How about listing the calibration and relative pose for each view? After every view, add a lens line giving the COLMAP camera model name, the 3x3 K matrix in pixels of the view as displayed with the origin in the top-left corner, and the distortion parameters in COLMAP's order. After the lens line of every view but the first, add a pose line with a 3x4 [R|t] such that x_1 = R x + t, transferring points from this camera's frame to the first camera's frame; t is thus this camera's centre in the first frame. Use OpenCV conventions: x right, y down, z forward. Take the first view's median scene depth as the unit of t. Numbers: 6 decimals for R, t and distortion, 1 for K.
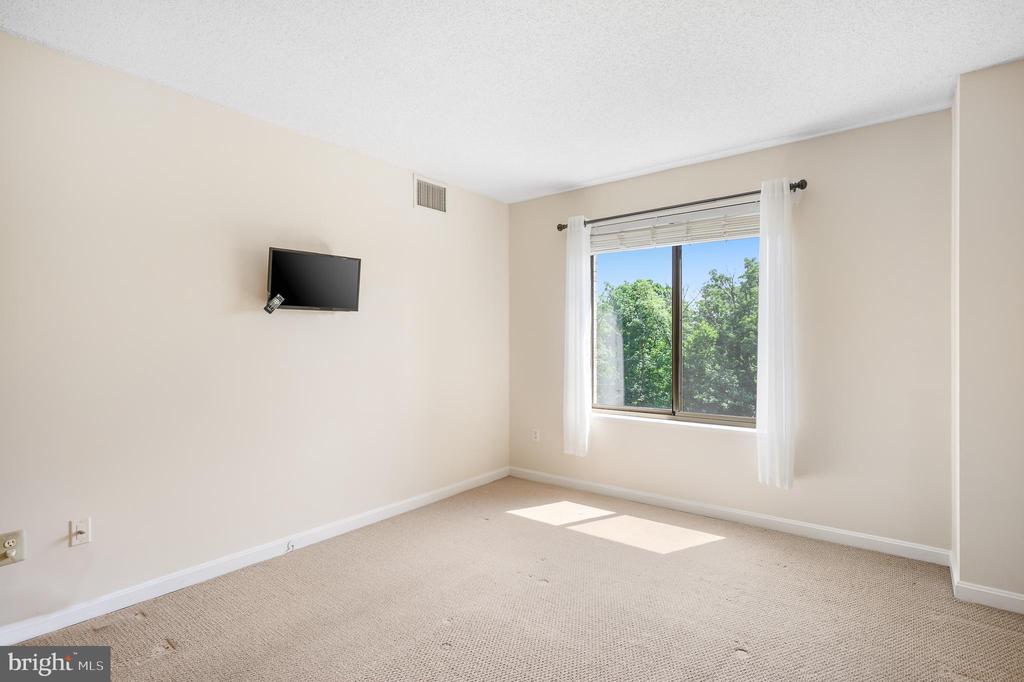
lens RADIAL K [[508.2, 0, 532.9], [0, 508.2, 331.4], [0, 0, 1]] dist [0.002244, 0.000048]
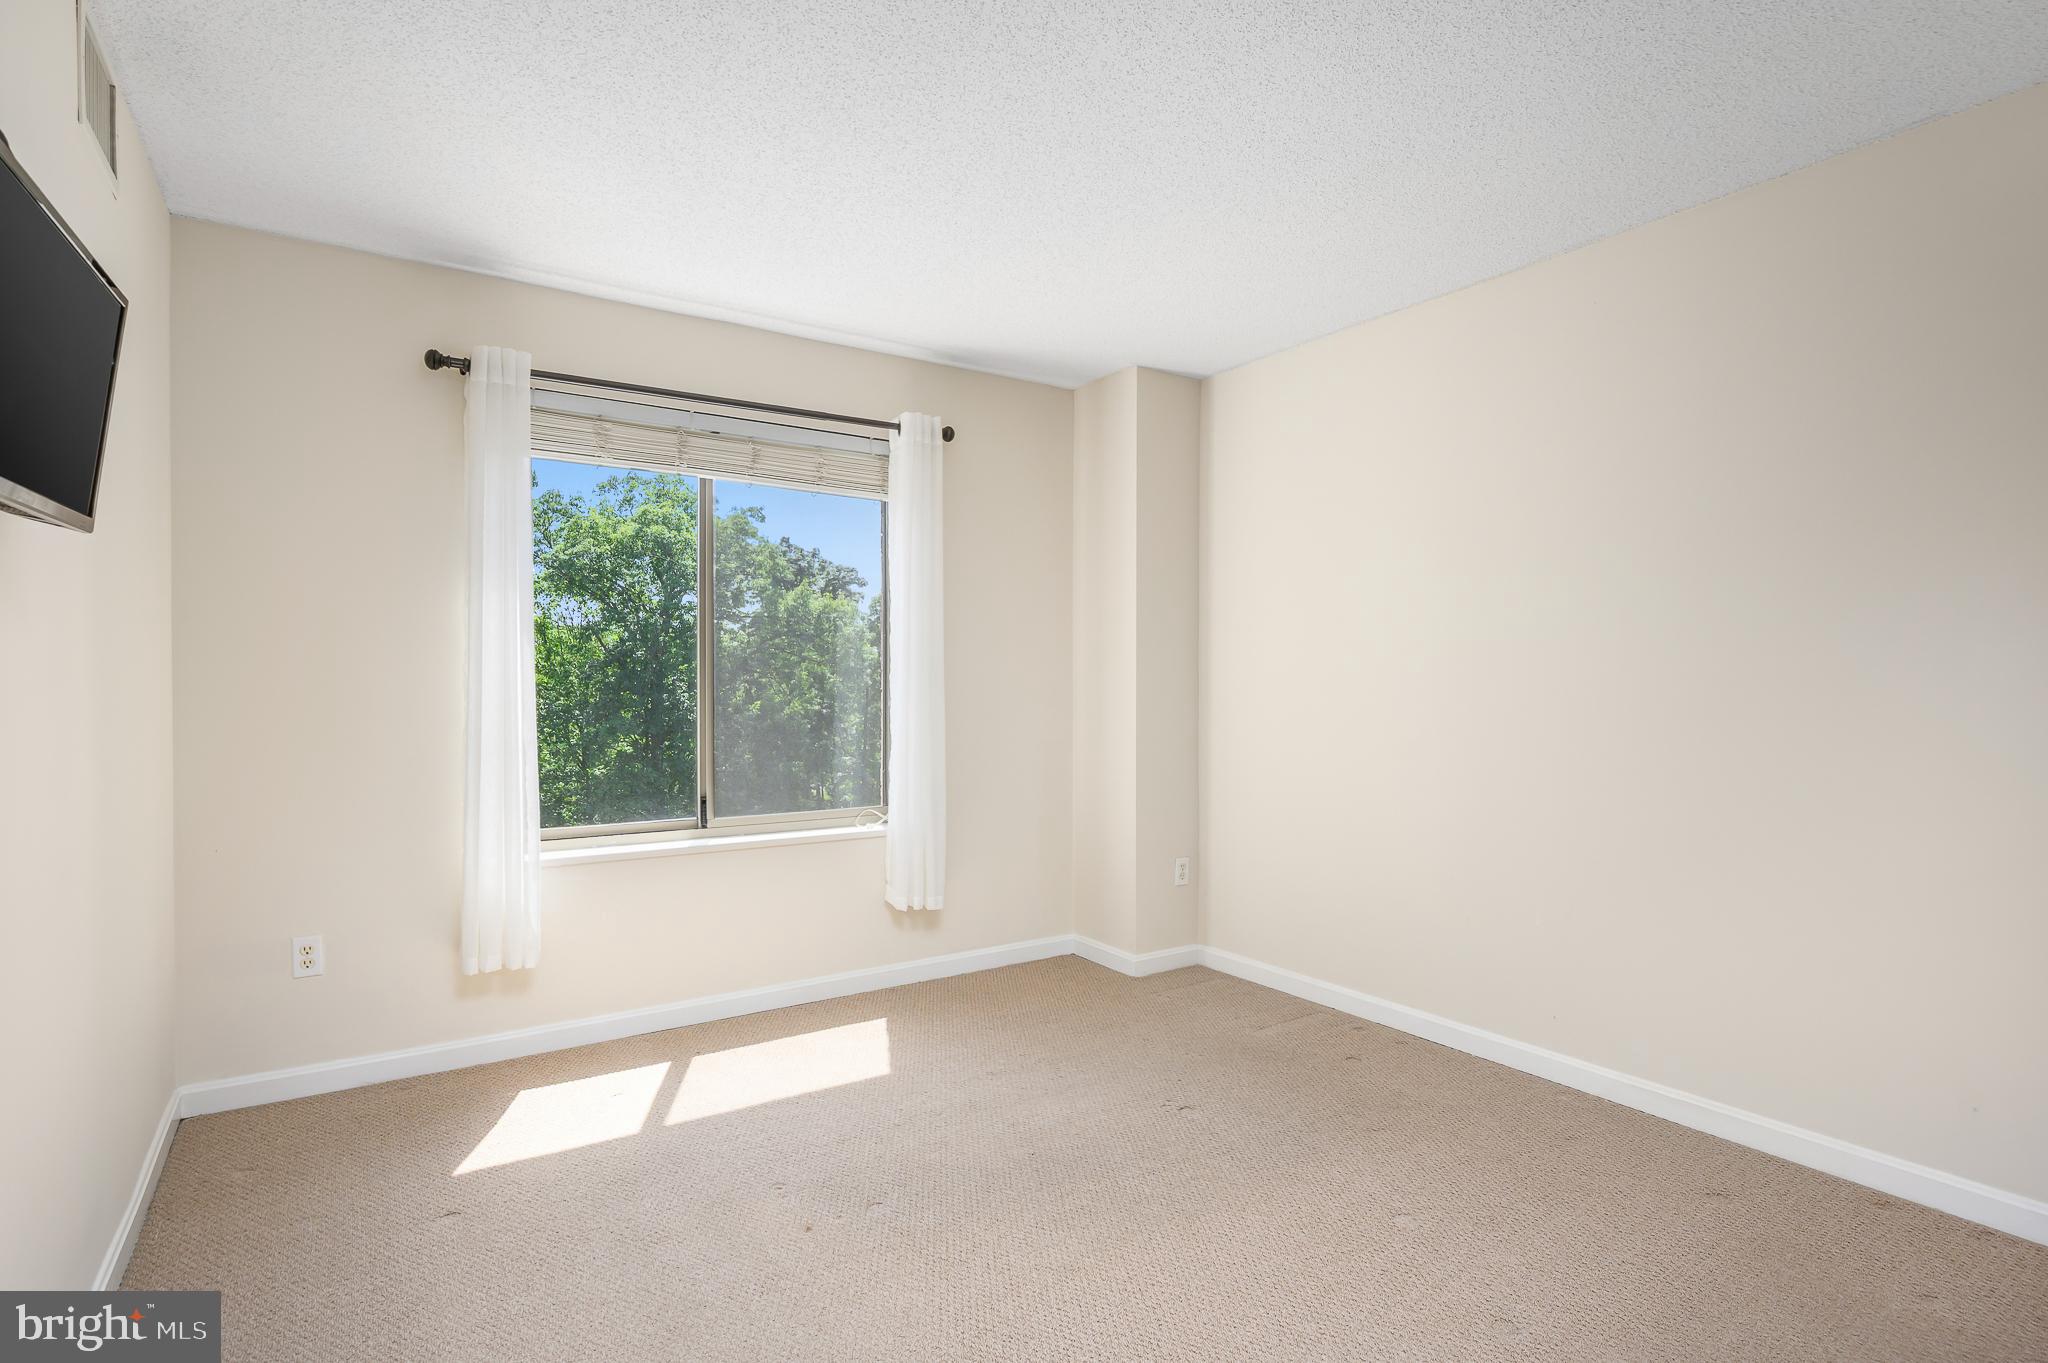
lens RADIAL K [[1016.3, 0, 1008.5], [0, 1016.3, 663.2], [0, 0, 1]] dist [0.002244, 0.000048]
pose [[0.329265, 0.015396, 0.944112, -0.576008], [-0.022954, 0.999702, -0.008297, 0.010188], [-0.943959, -0.018939, 0.329520, 0.432519]]
